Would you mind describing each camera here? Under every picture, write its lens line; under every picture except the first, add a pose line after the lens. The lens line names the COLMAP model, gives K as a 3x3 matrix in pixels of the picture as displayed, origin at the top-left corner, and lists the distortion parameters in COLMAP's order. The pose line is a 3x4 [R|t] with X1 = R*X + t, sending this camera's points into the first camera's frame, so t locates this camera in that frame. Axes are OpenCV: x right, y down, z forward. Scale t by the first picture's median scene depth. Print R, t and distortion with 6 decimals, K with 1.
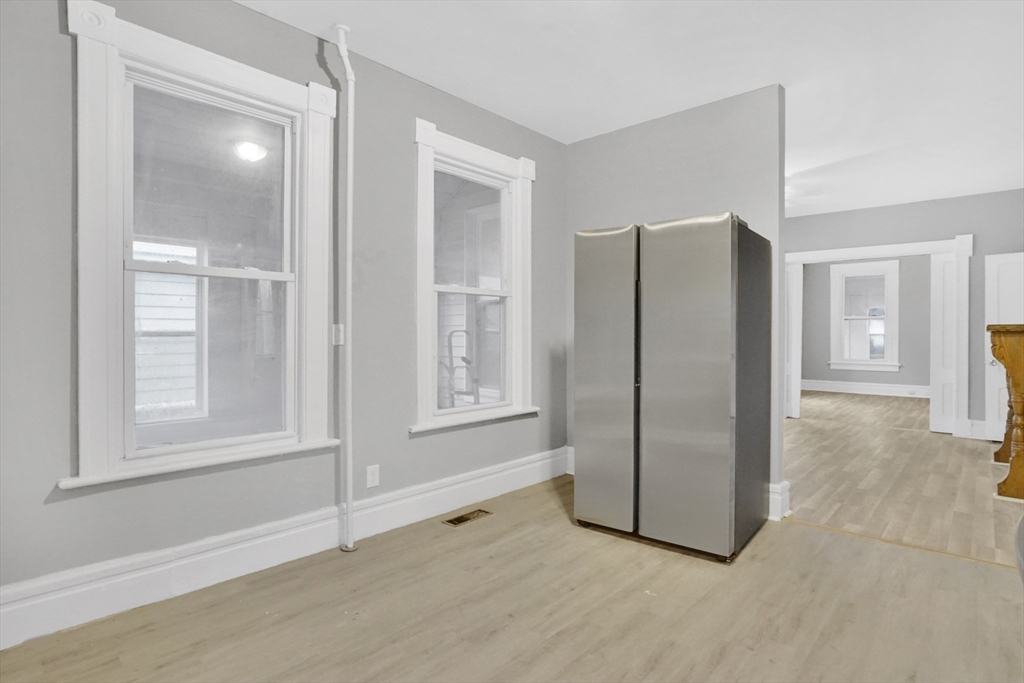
lens RADIAL K [[531.7, 0, 505.6], [0, 531.7, 336.5], [0, 0, 1]] dist [0.004234, 0.000995]
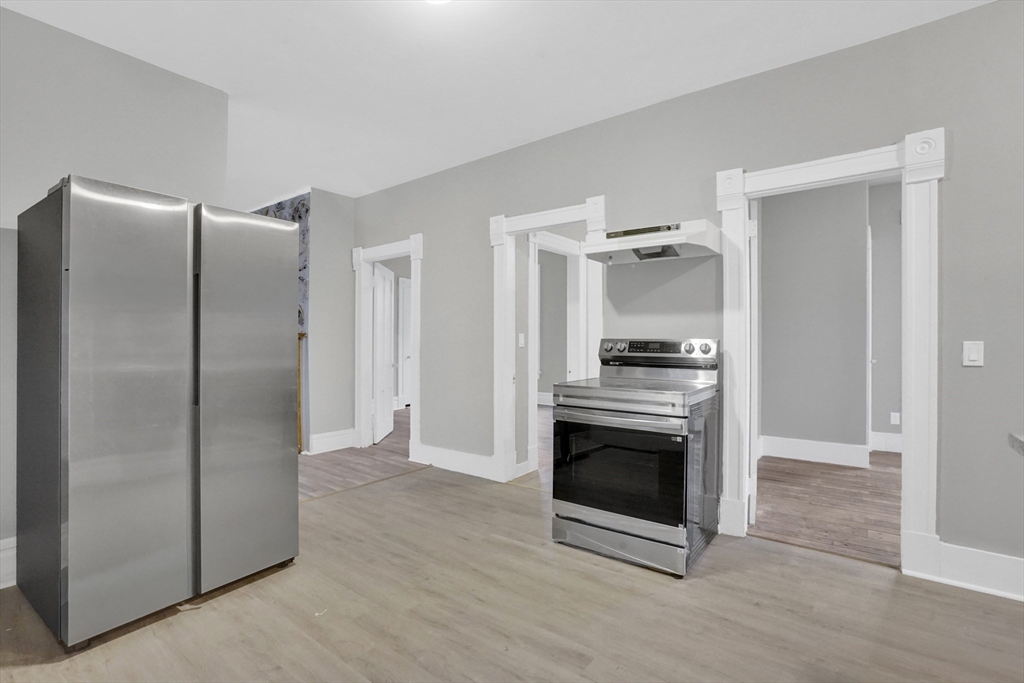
lens RADIAL K [[496.0, 0, 519.4], [0, 496.0, 337.3], [0, 0, 1]] dist [-0.017197, 0.005347]
pose [[-0.090129, 0.001649, 0.995929, -0.627247], [0.005293, 0.999985, -0.001176, -0.011578], [-0.995916, 0.005165, -0.090136, 0.700262]]
